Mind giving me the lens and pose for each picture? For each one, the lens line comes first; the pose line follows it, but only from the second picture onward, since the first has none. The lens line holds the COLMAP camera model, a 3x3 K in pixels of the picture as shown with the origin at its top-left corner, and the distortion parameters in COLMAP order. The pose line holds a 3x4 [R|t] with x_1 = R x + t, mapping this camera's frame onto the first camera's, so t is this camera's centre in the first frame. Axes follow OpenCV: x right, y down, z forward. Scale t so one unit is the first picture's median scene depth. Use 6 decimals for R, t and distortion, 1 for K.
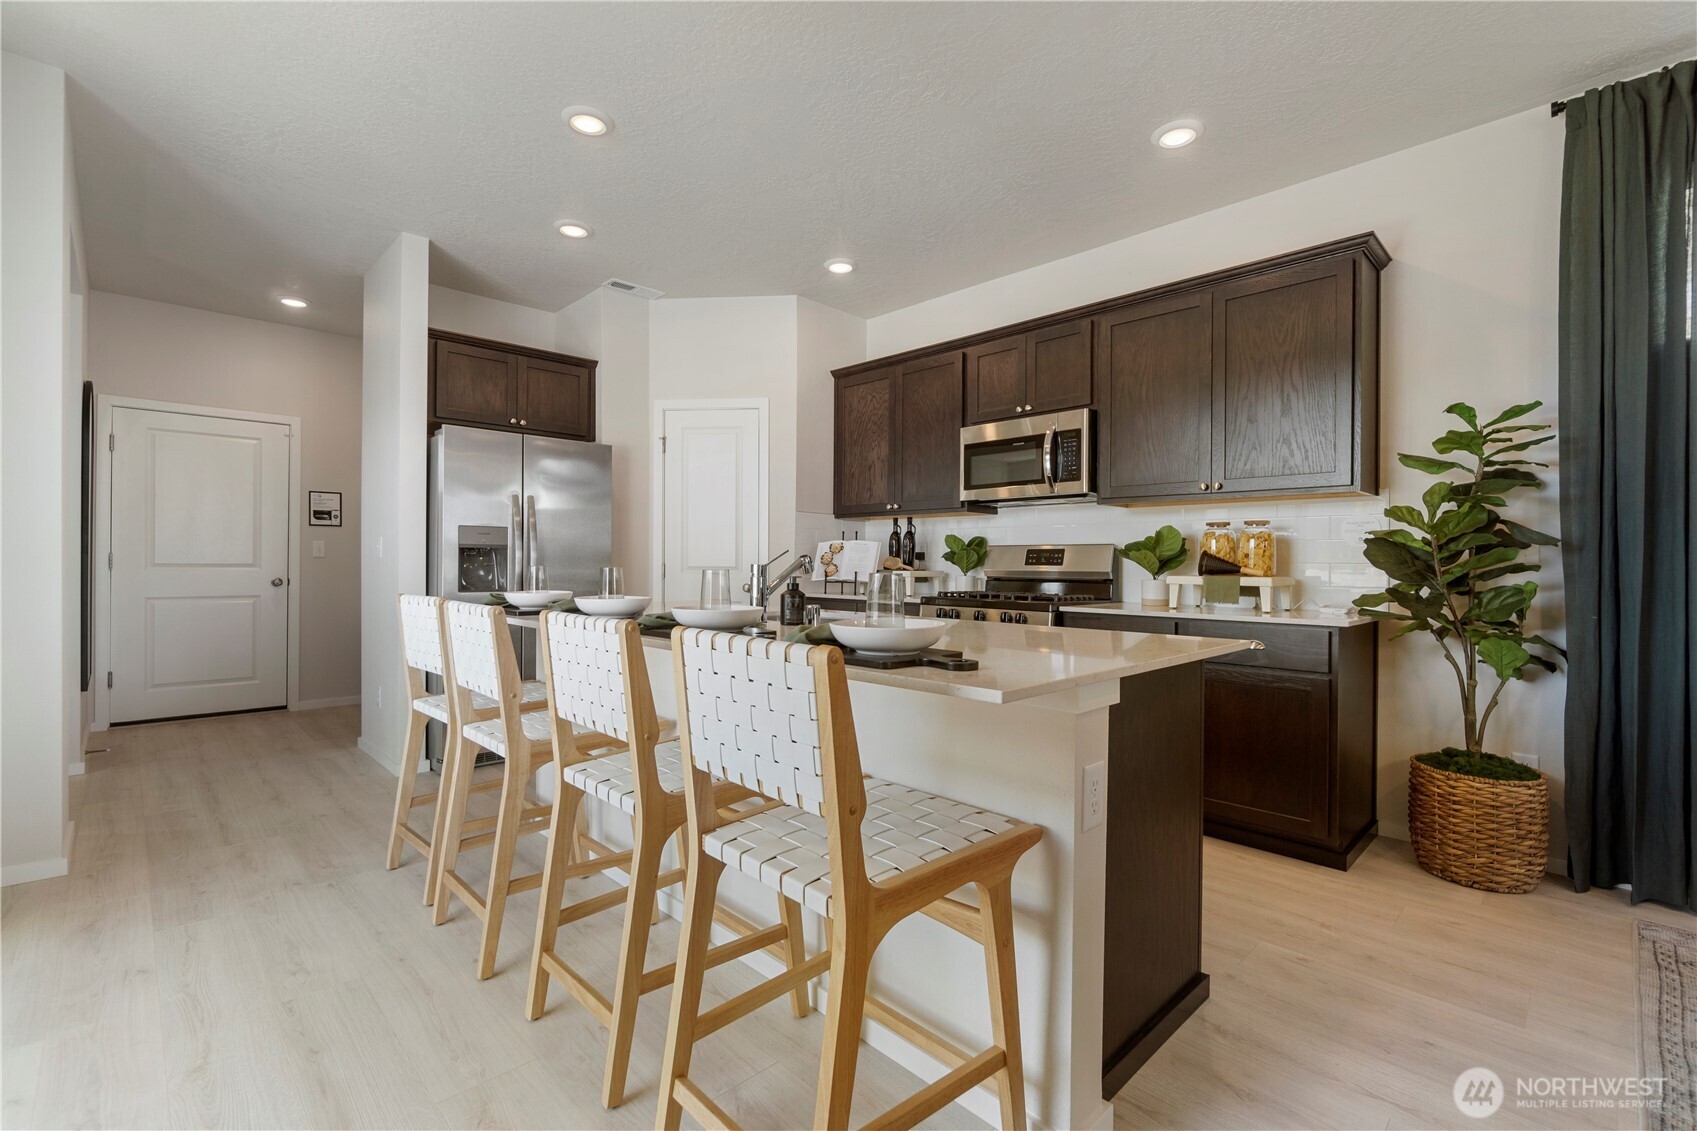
lens RADIAL K [[748.3, 0, 848.5], [0, 748.3, 565.5], [0, 0, 1]] dist [-0.001723, -0.000123]
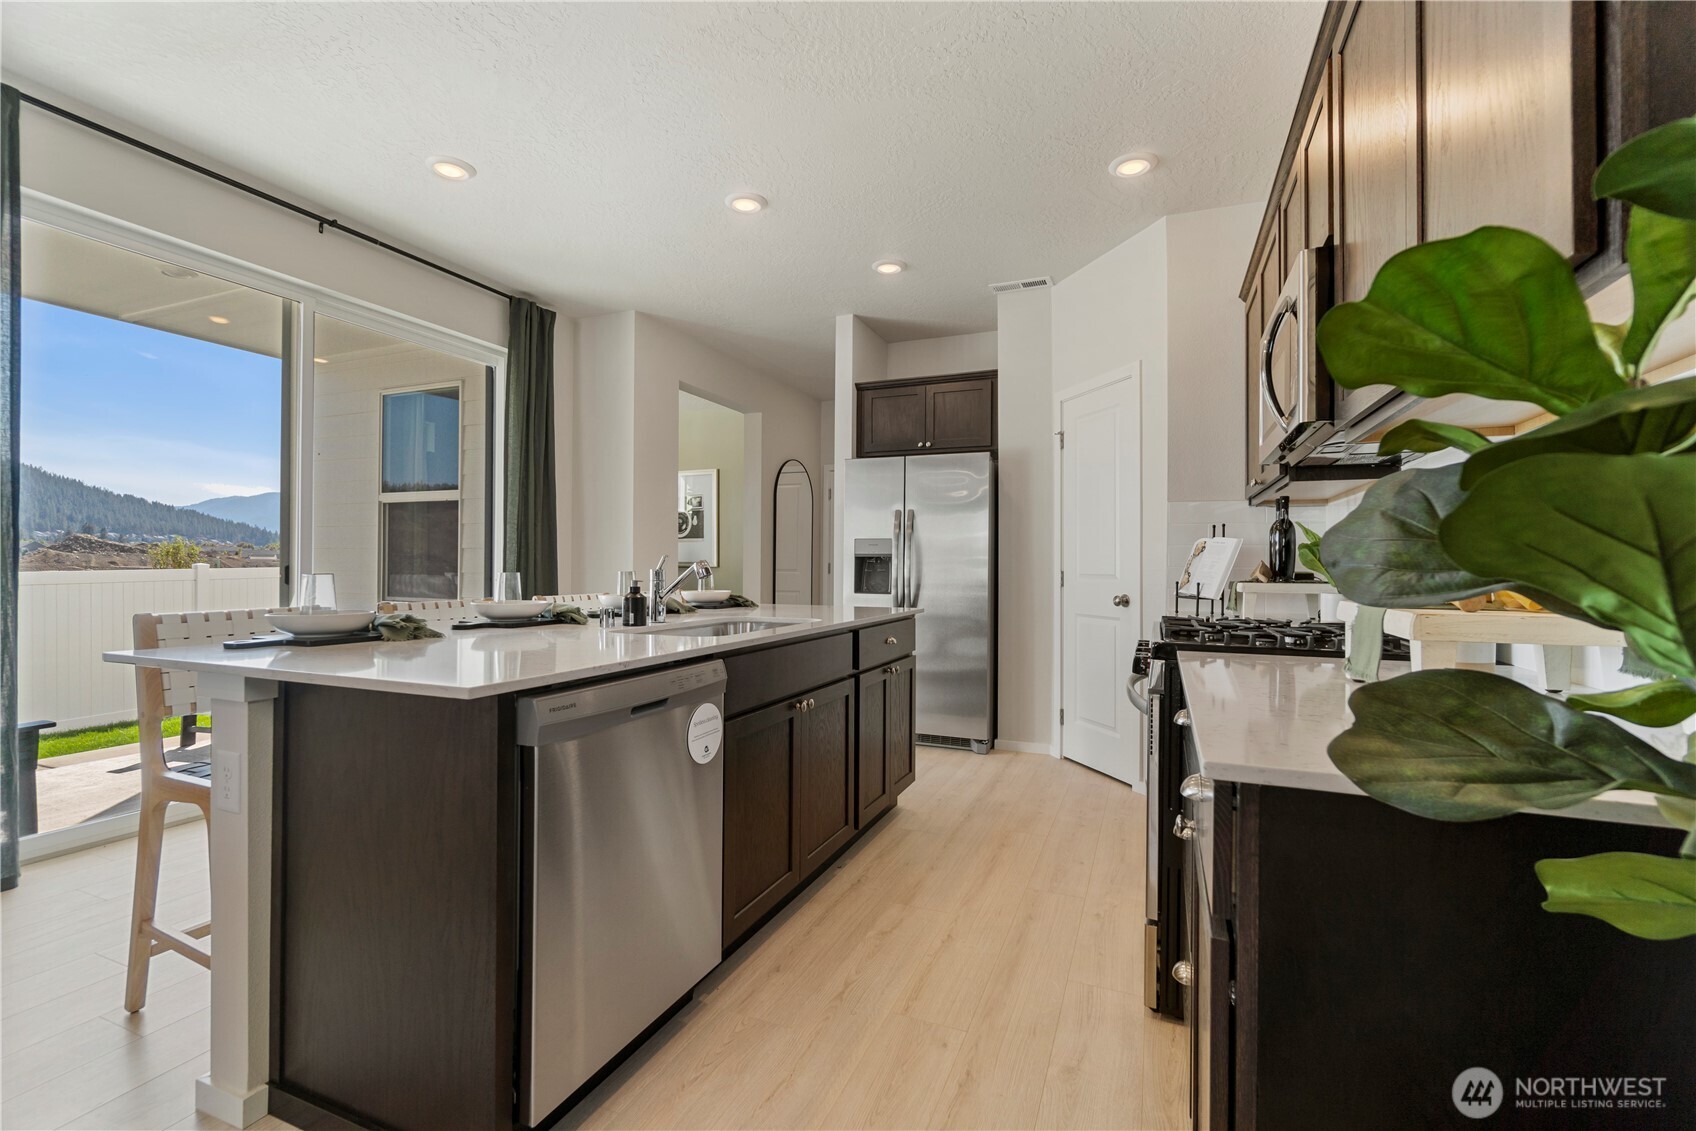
lens RADIAL K [[747.9, 0, 848.0], [0, 747.9, 565.5], [0, 0, 1]] dist [-0.001723, -0.000123]
pose [[0.392549, -0.004370, -0.919721, 0.571919], [-0.008180, 0.999933, -0.008242, 0.000114], [0.919695, 0.010759, 0.392487, 0.474140]]
